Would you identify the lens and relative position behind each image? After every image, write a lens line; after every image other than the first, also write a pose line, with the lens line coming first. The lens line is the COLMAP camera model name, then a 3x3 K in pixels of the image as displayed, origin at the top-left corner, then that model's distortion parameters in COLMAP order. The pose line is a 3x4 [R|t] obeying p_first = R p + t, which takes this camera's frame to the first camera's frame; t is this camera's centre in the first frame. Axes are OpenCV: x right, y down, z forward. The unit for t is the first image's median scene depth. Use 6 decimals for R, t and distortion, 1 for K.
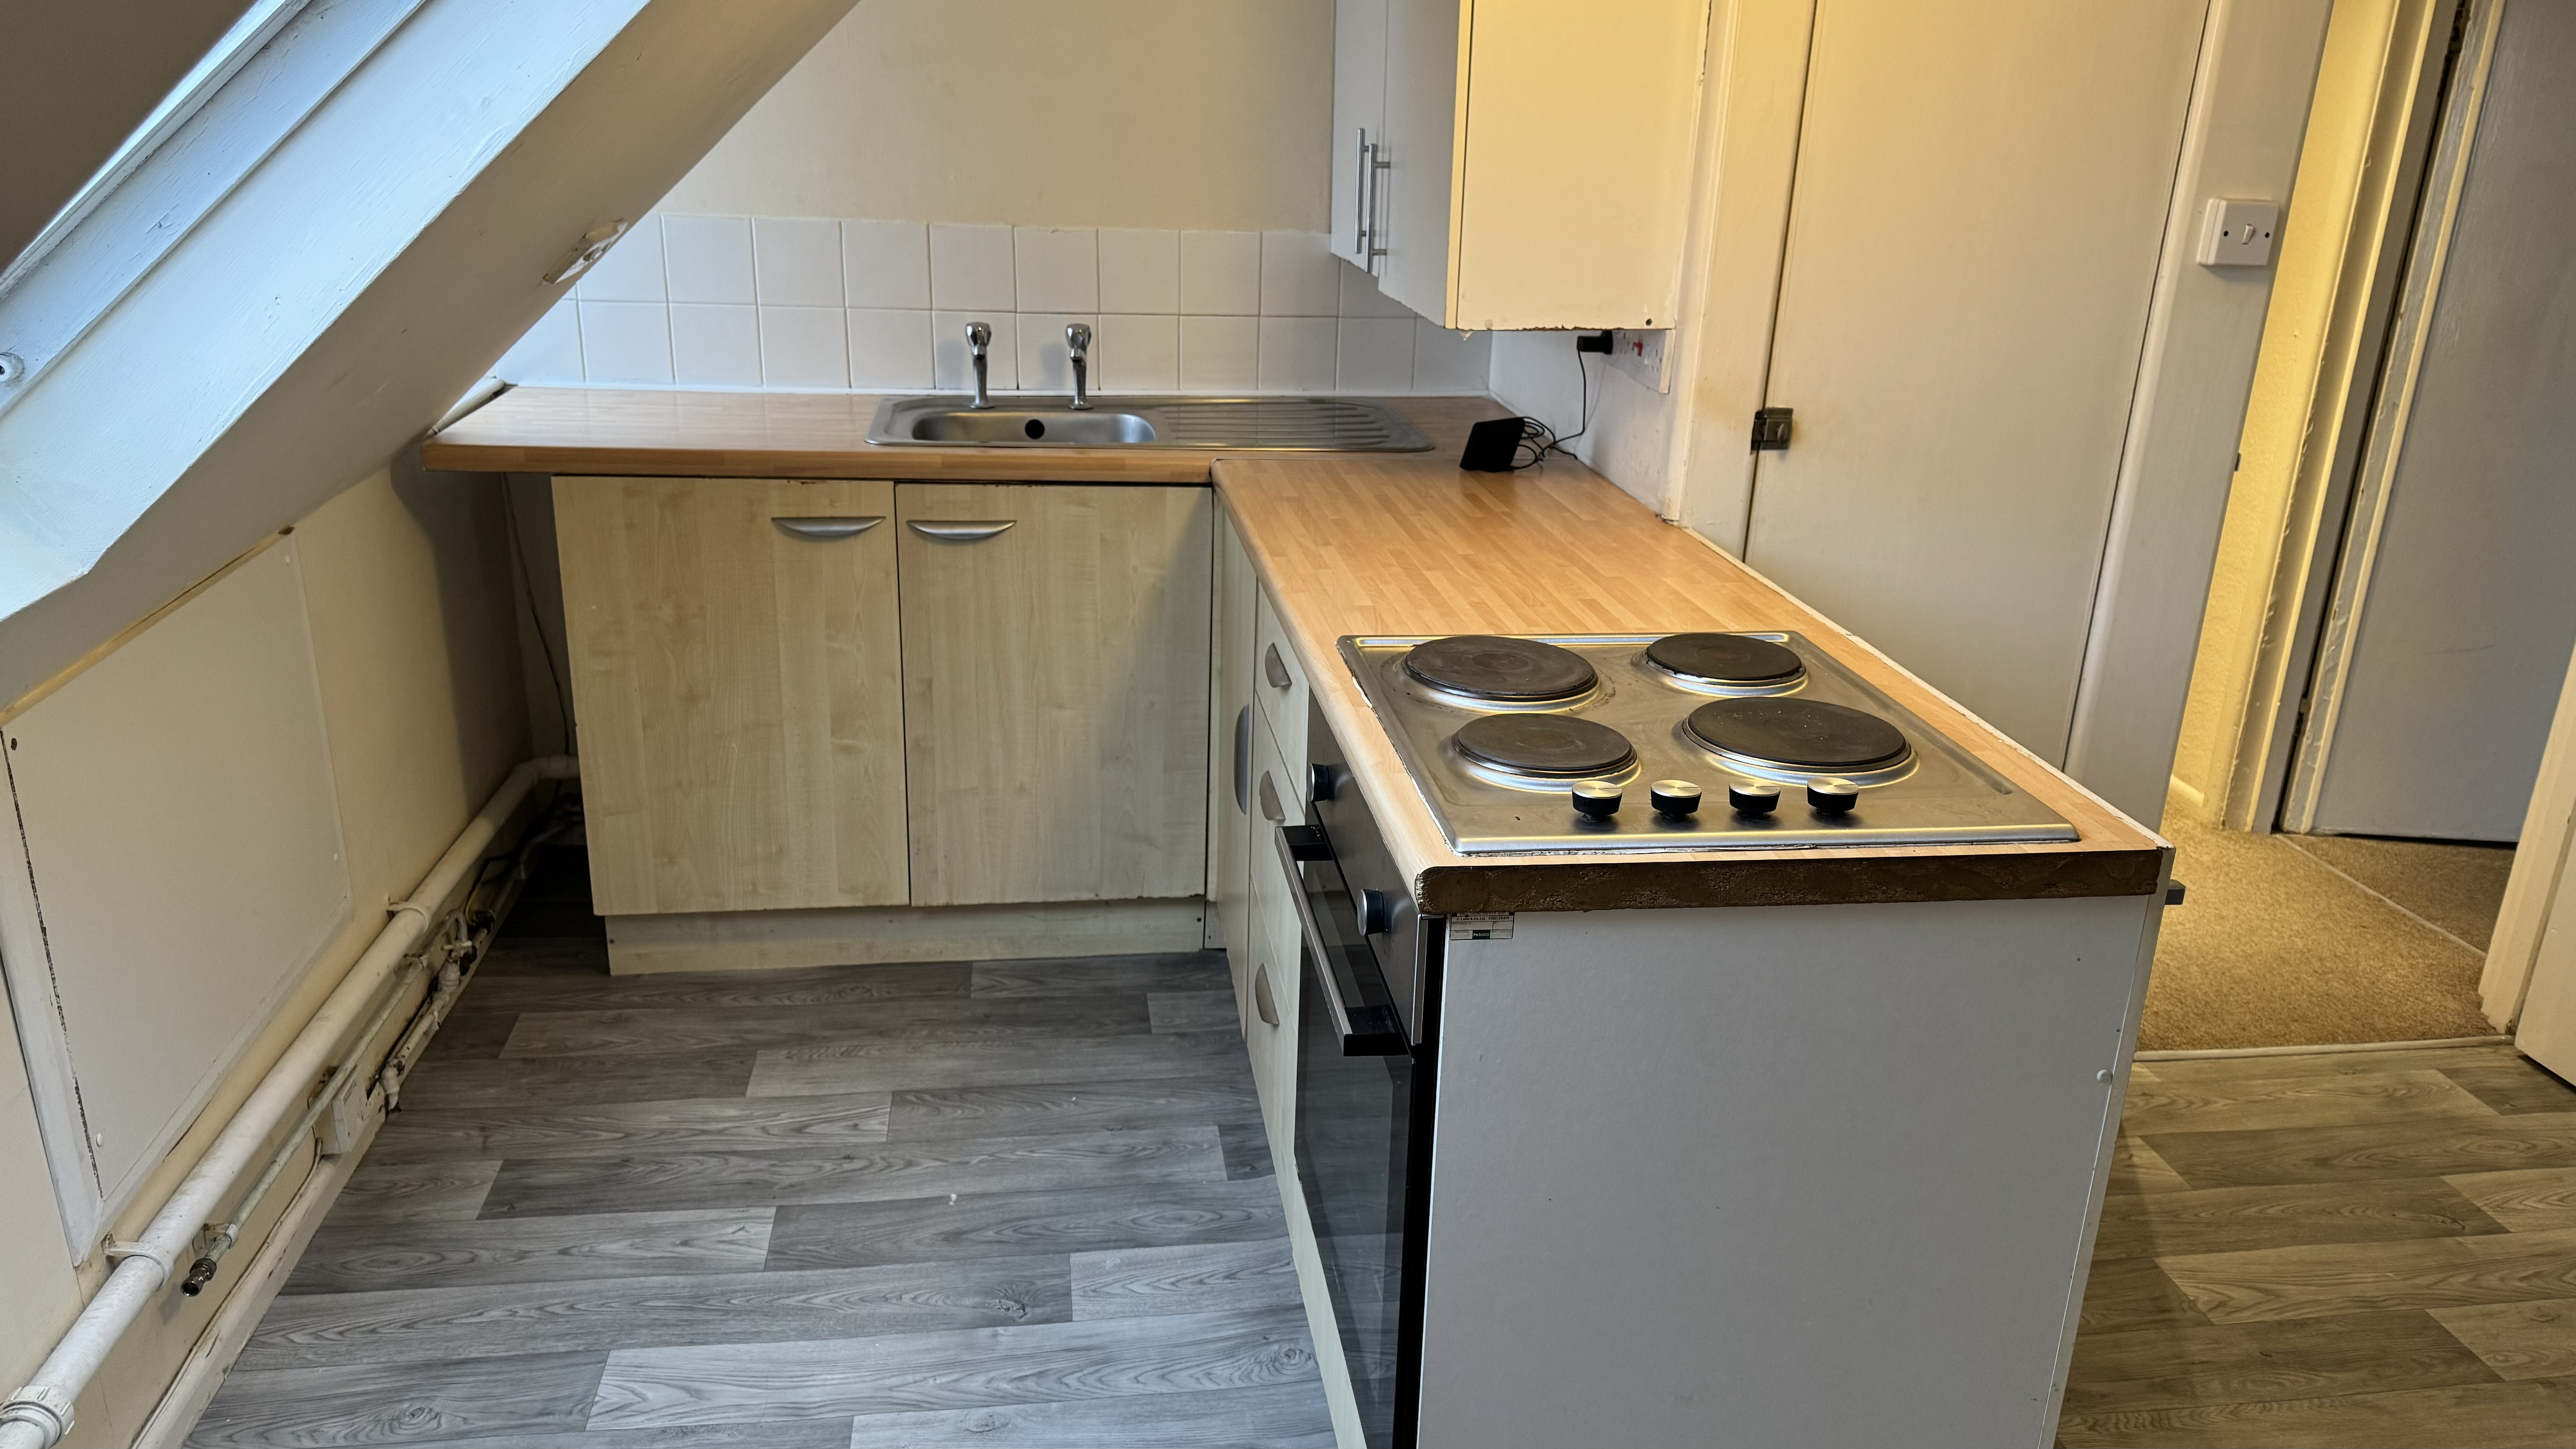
lens RADIAL K [[1812.0, 0, 1288.0], [0, 1812.0, 724.5], [0, 0, 1]] dist [0.168037, -0.158978]
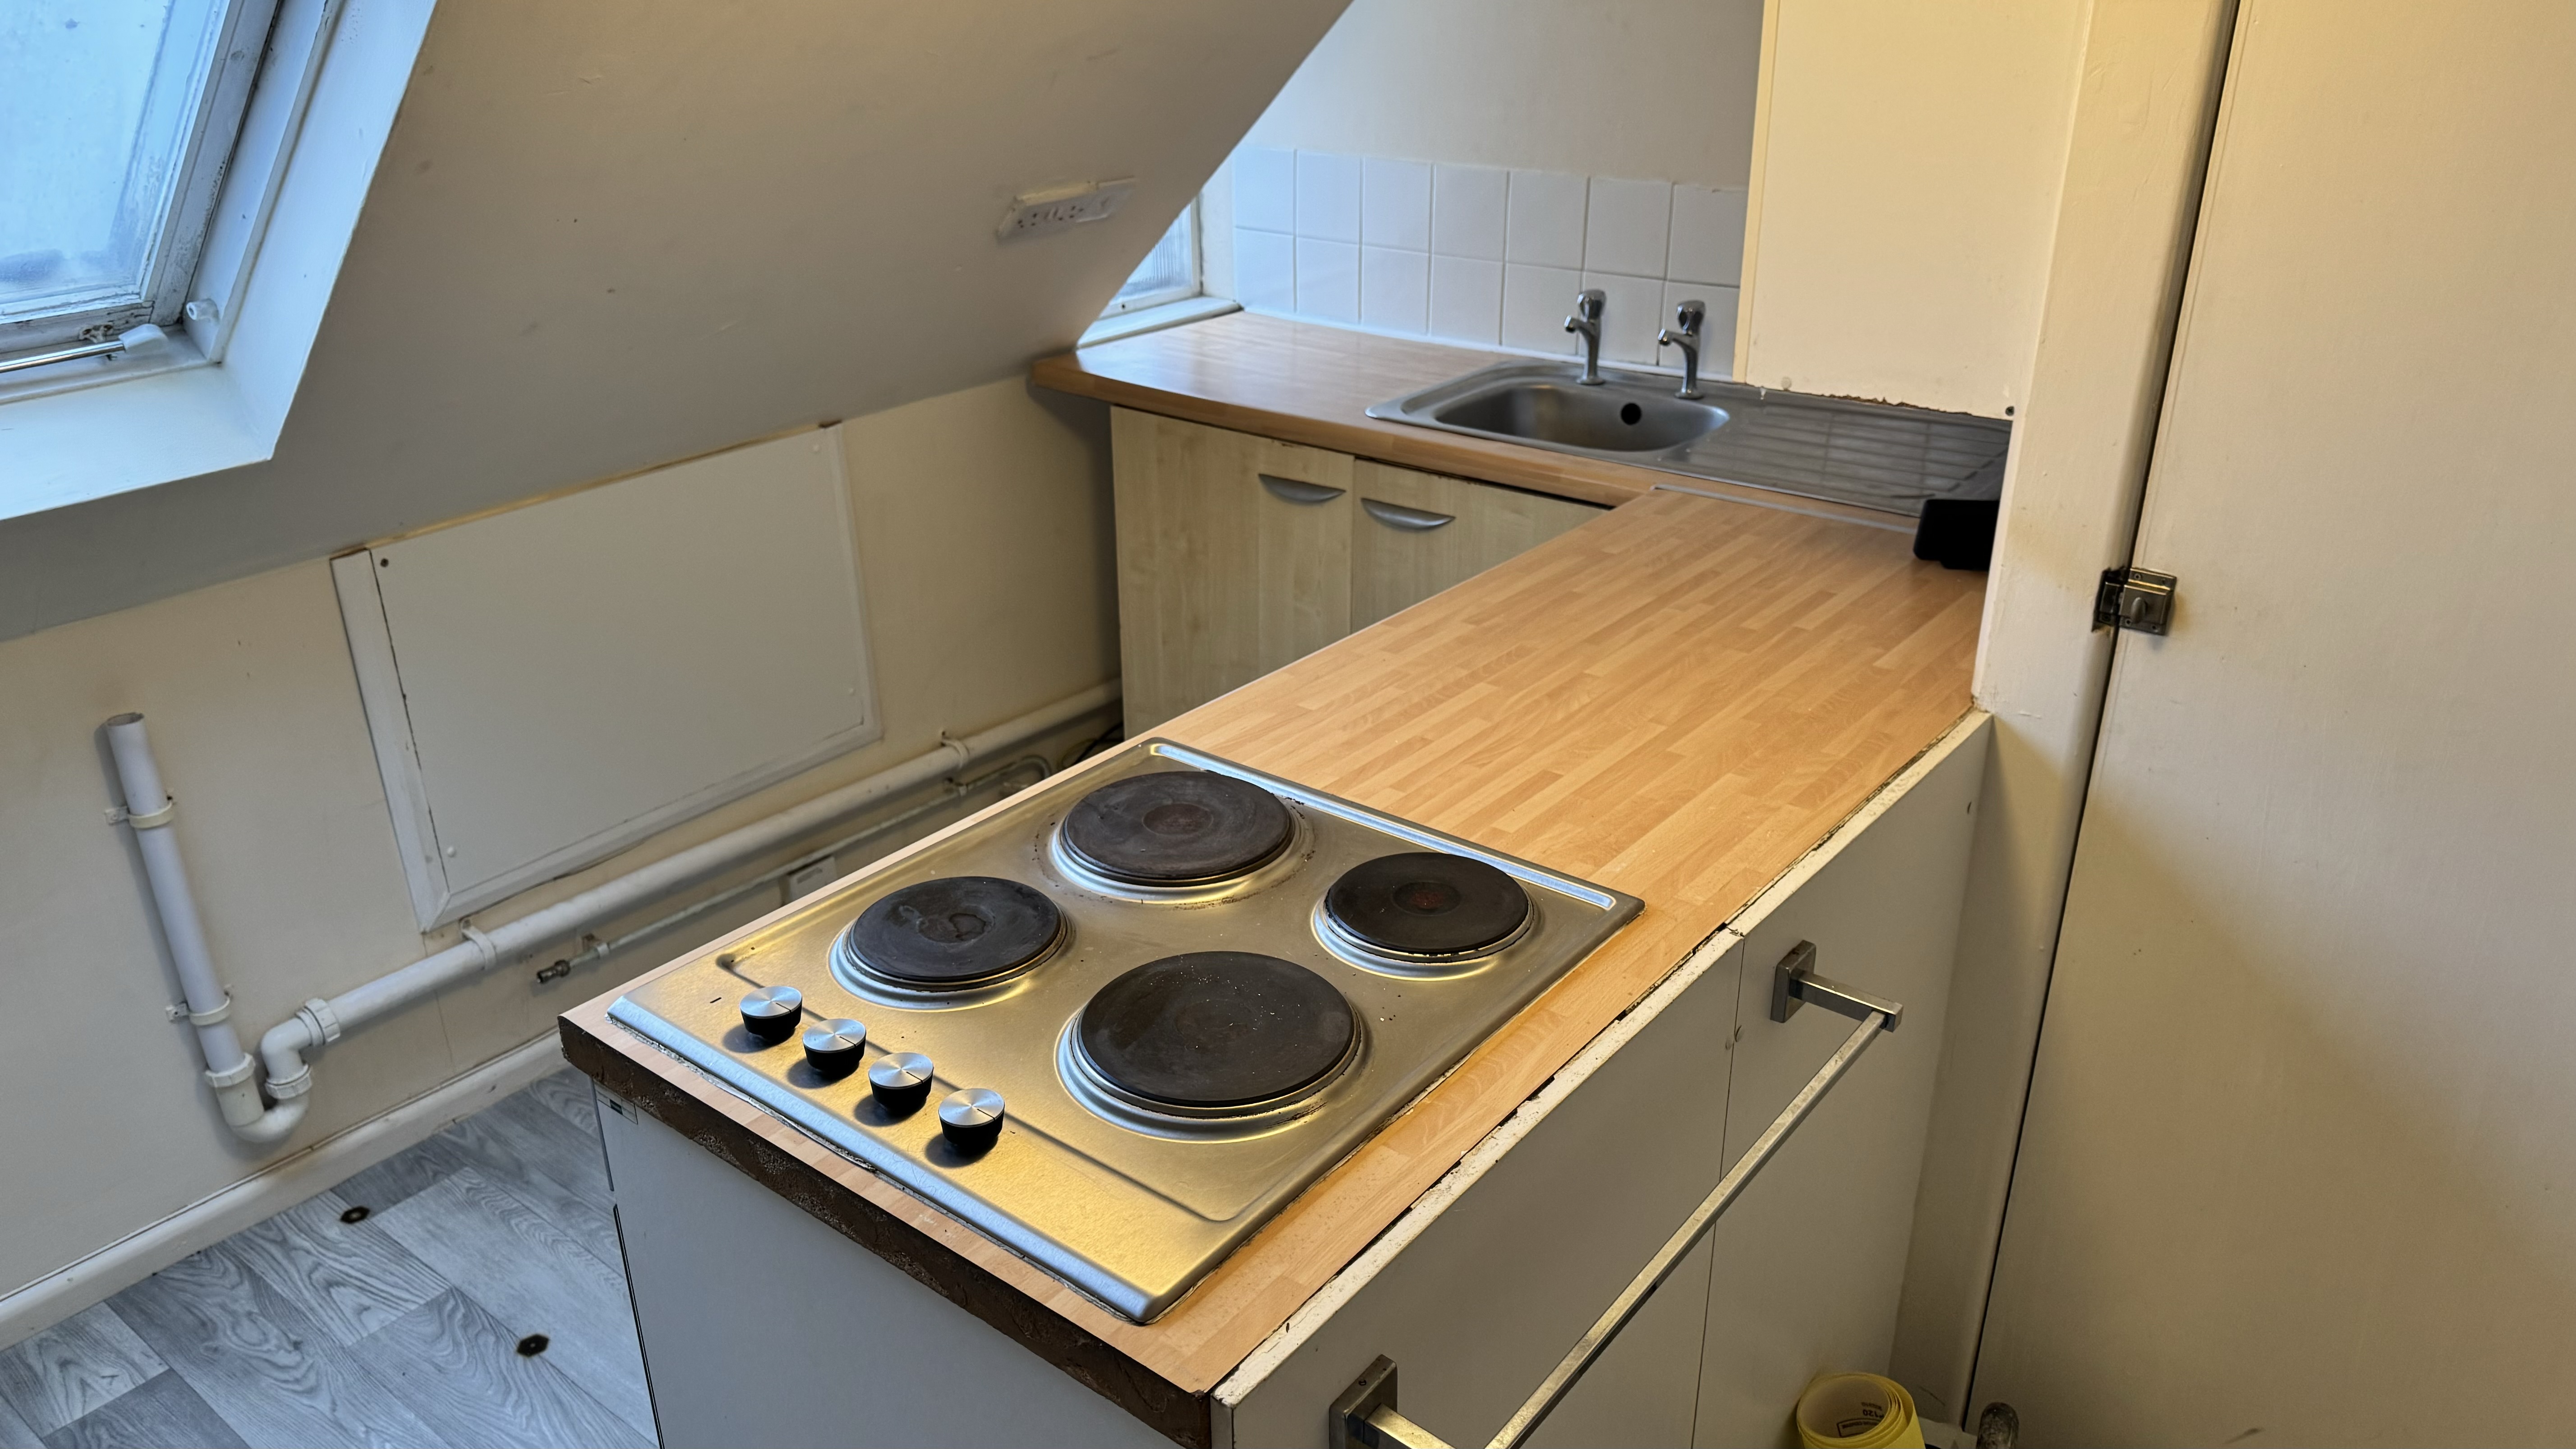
lens RADIAL K [[1812.0, 0, 1288.0], [0, 1812.0, 724.5], [0, 0, 1]] dist [0.168037, -0.158978]
pose [[0.693477, 0.261340, -0.671410, 0.508758], [-0.211877, 0.964661, 0.156645, -0.158127], [0.688620, 0.033626, 0.724342, 0.317655]]
